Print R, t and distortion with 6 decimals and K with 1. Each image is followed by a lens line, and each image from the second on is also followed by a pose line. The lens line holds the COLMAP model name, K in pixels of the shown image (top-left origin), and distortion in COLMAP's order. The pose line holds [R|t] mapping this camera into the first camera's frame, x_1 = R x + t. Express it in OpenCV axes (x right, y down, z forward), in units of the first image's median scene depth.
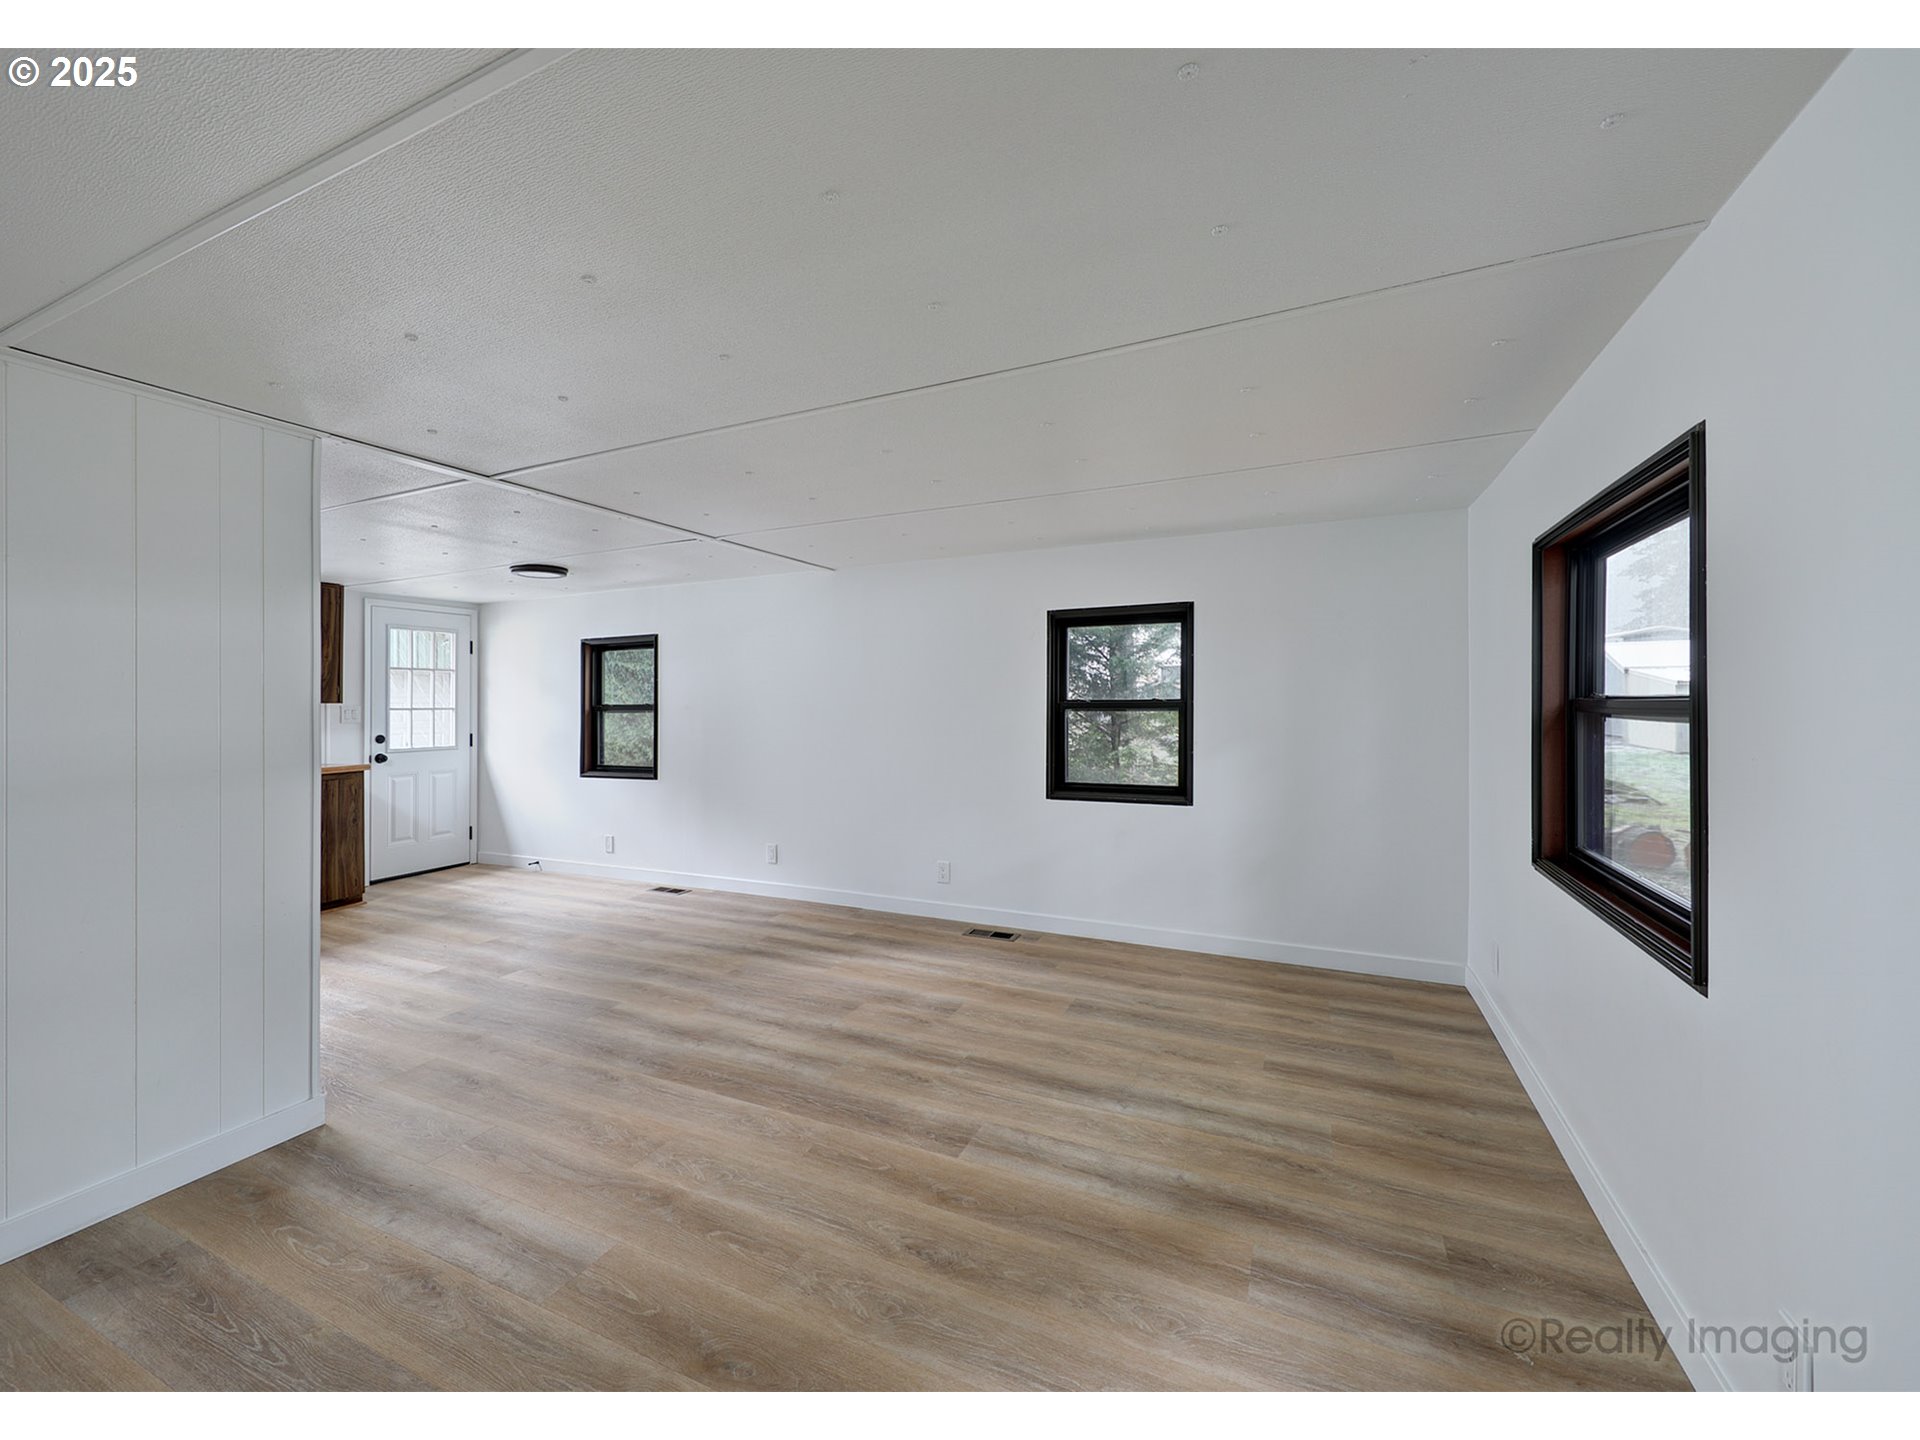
lens RADIAL K [[761.0, 0, 960.6], [0, 761.0, 701.6], [0, 0, 1]] dist [-0.000002, -0.000035]
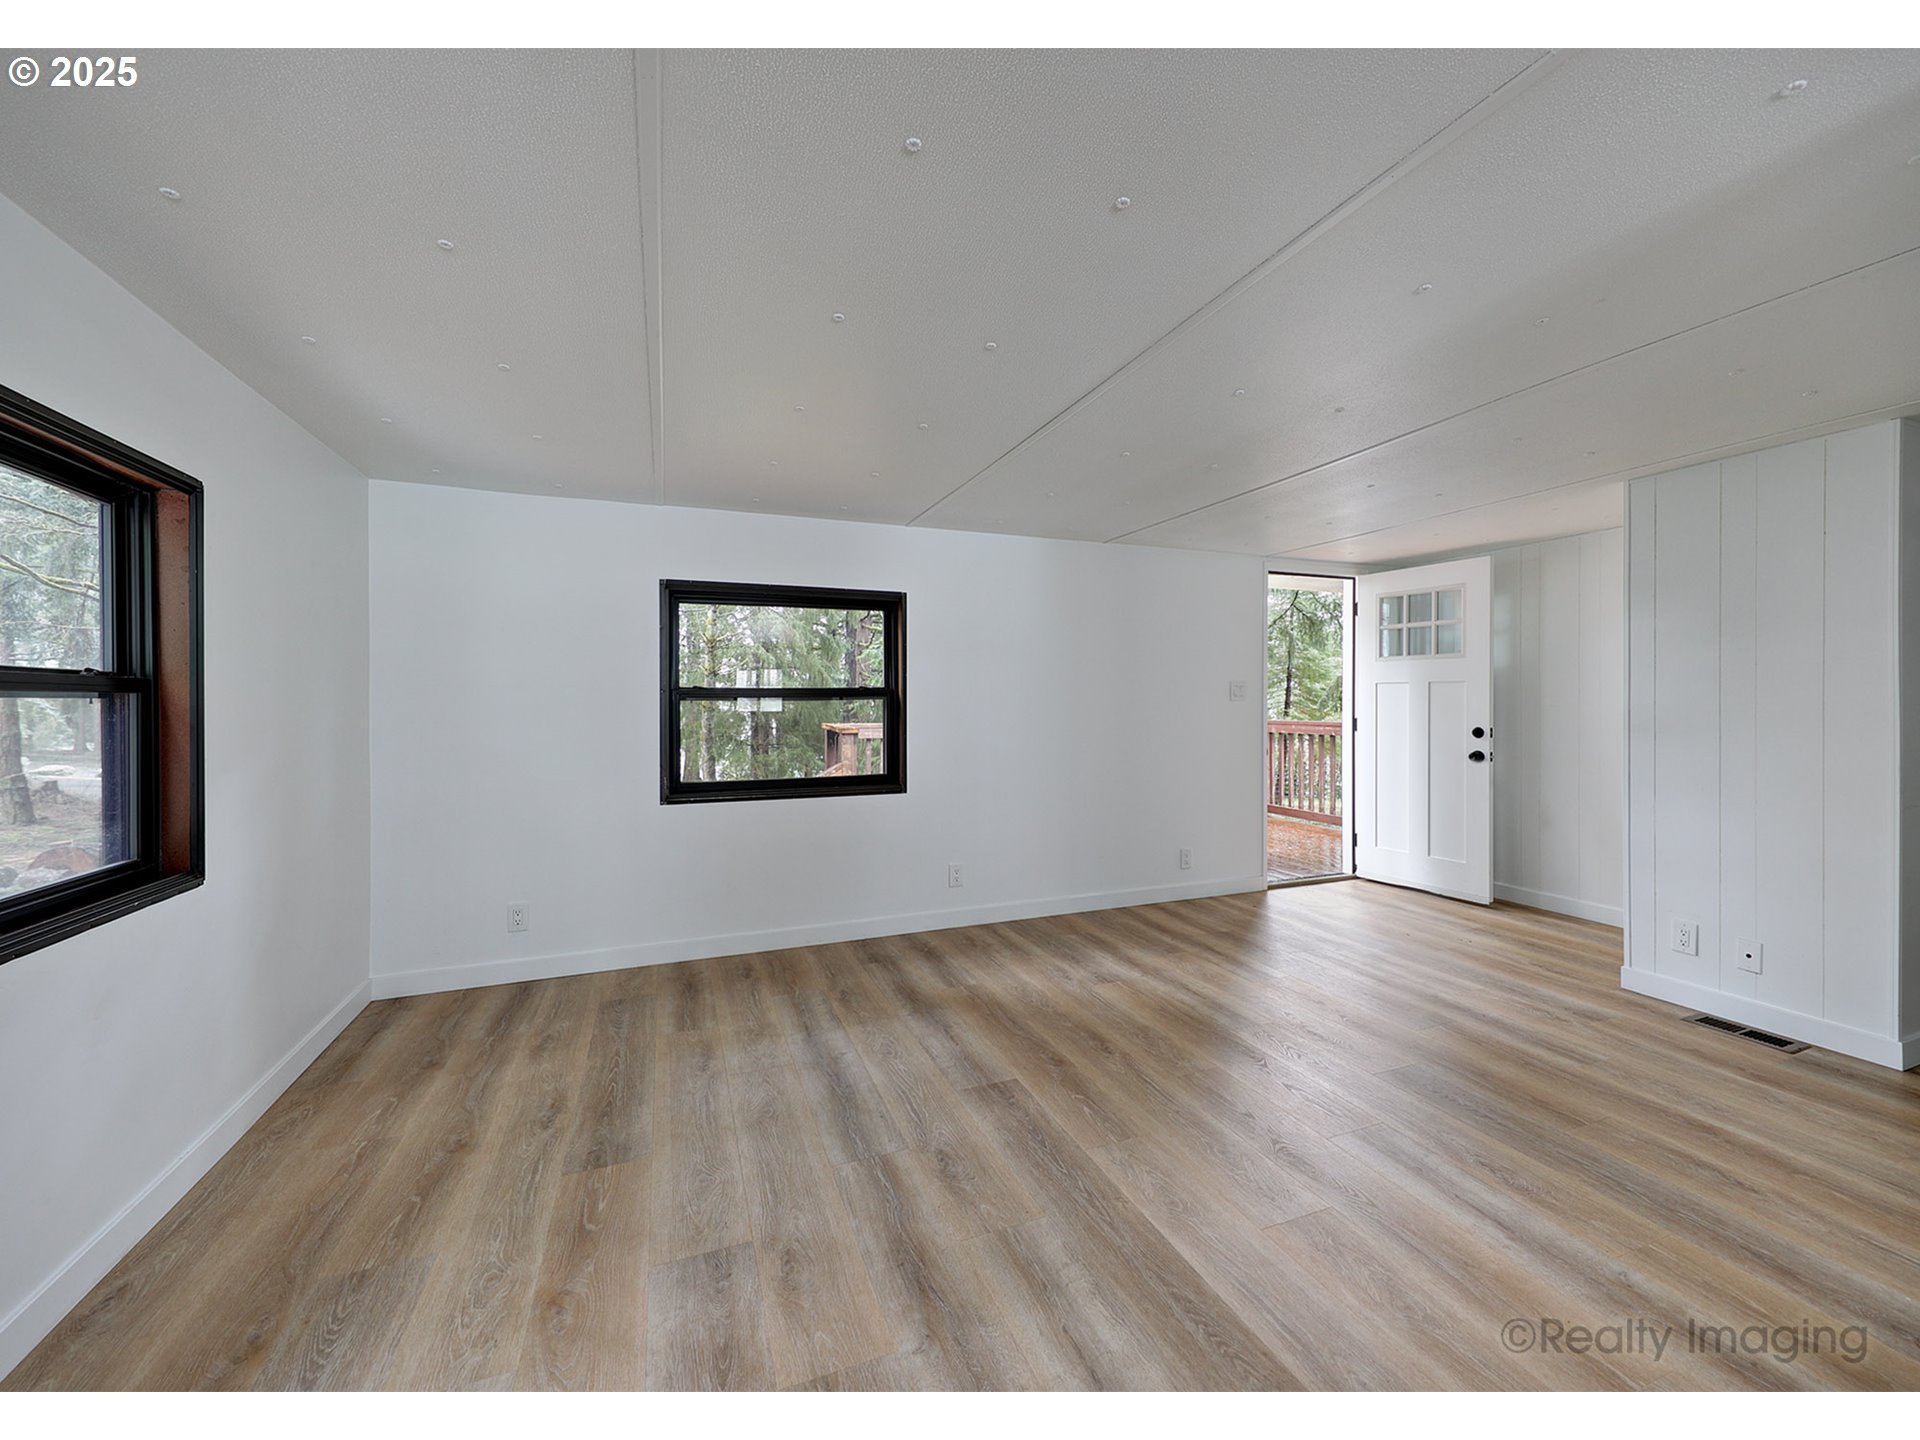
lens RADIAL K [[761.0, 0, 960.6], [0, 761.0, 701.6], [0, 0, 1]] dist [-0.000002, -0.000035]
pose [[-0.719162, 0.010148, 0.694768, -0.596928], [0.009680, 0.999943, -0.004586, 0.047493], [-0.694775, 0.003428, -0.719219, 1.535188]]
